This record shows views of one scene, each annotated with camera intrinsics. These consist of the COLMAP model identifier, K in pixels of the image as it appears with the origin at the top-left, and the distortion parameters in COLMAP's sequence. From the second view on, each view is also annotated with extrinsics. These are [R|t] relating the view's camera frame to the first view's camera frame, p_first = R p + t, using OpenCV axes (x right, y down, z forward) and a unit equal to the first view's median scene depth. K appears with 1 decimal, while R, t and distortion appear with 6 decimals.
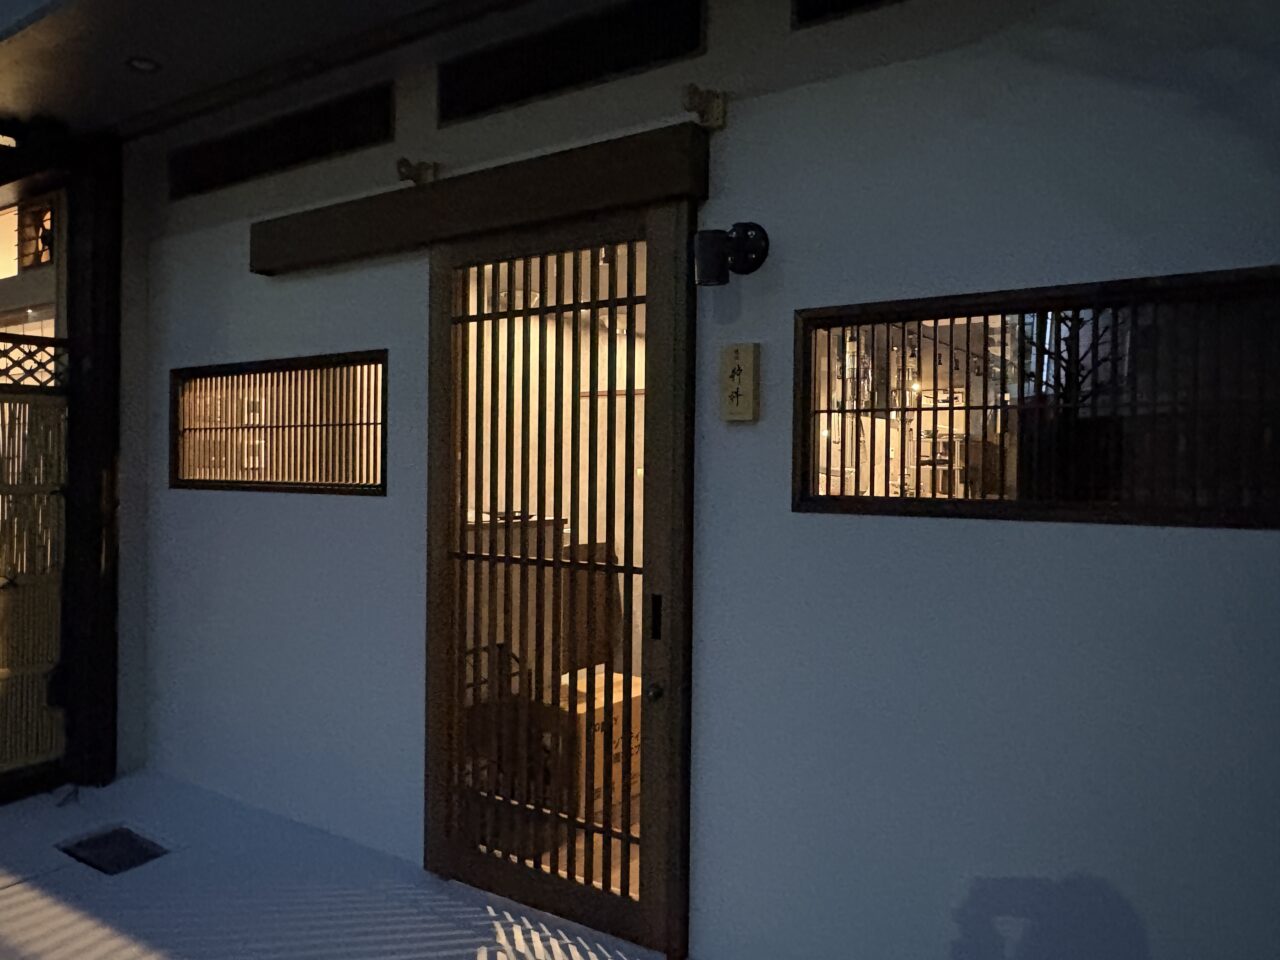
lens RADIAL K [[970.3, 0, 597.0], [0, 970.3, 475.4], [0, 0, 1]] dist [-0.000161, 0.003236]
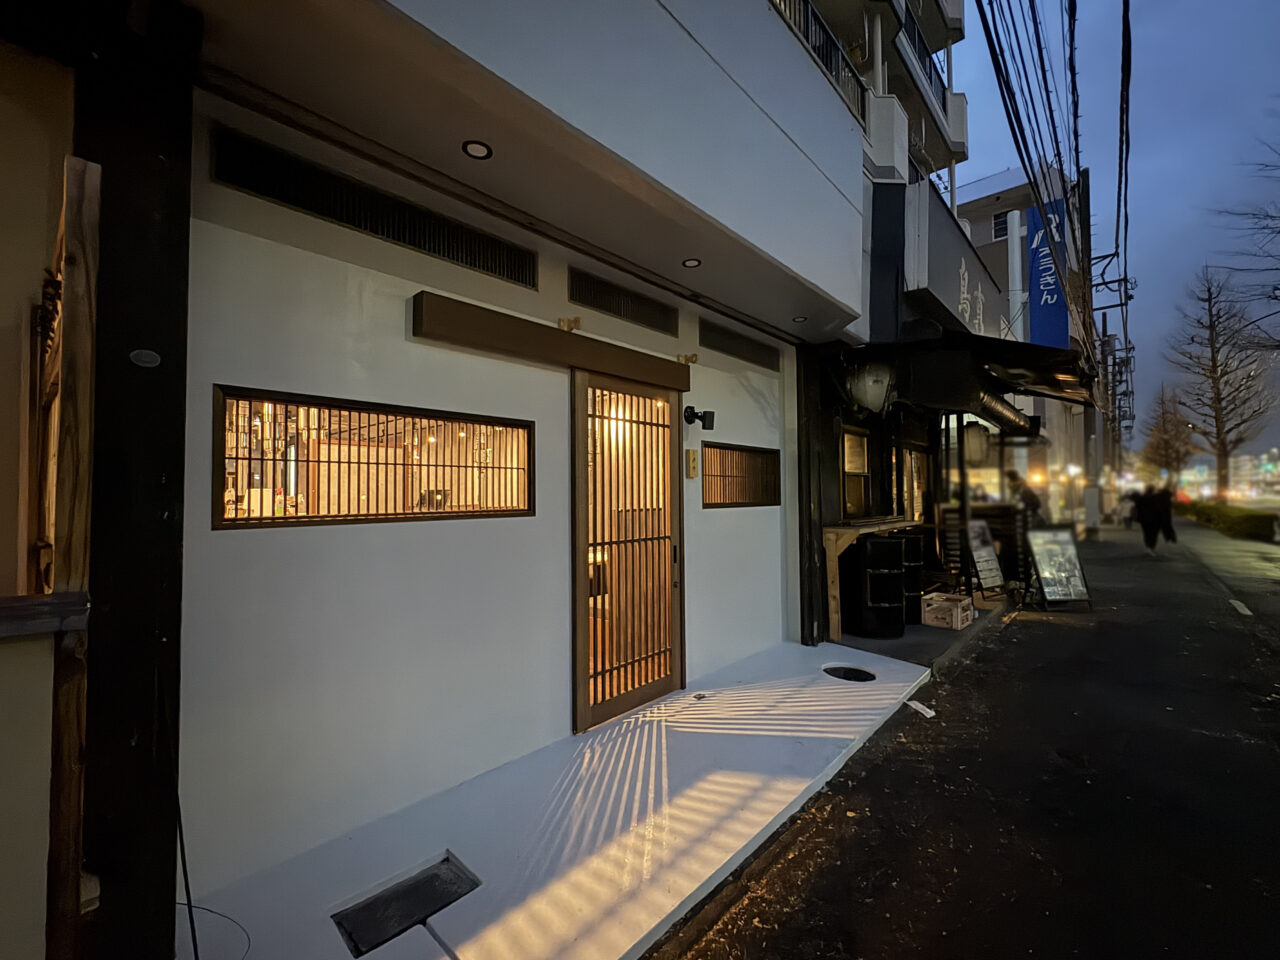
lens RADIAL K [[566.6, 0, 640.0], [0, 566.6, 480.0], [0, 0, 1]] dist [0.000307, -0.000017]
pose [[0.083919, 0.018412, 0.996302, -1.194409], [0.020372, 0.999589, -0.020189, -0.015391], [-0.996264, 0.021991, 0.083509, 0.821099]]
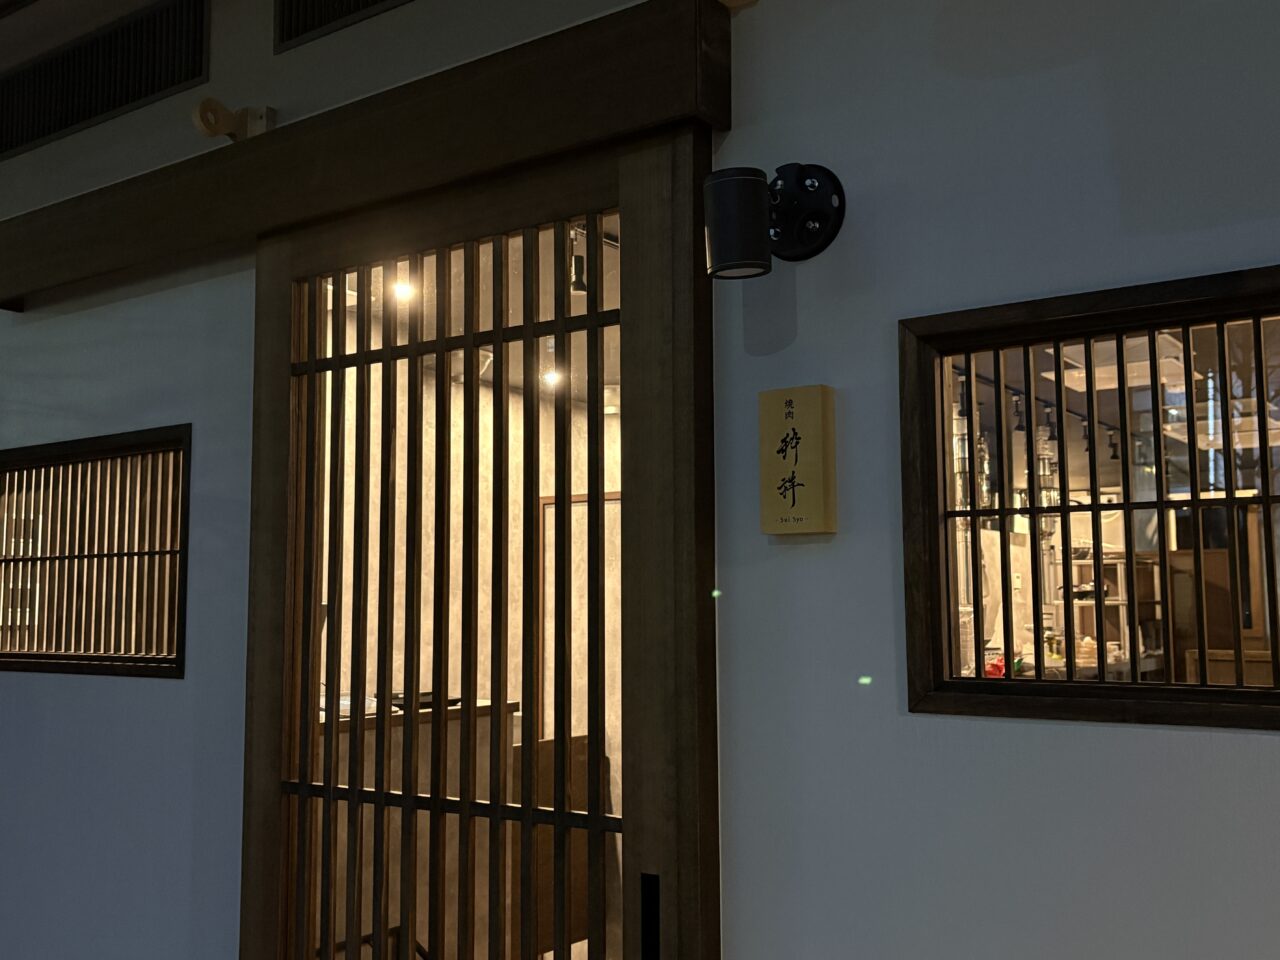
lens RADIAL K [[1227.9, 0, 640.0], [0, 1227.9, 480.0], [0, 0, 1]] dist [0.084154, -0.008704]
pose [[0.999373, -0.015573, 0.031799, 0.032466], [0.018864, 0.994189, -0.105983, -0.013240], [-0.029964, 0.106517, 0.993859, 0.272982]]
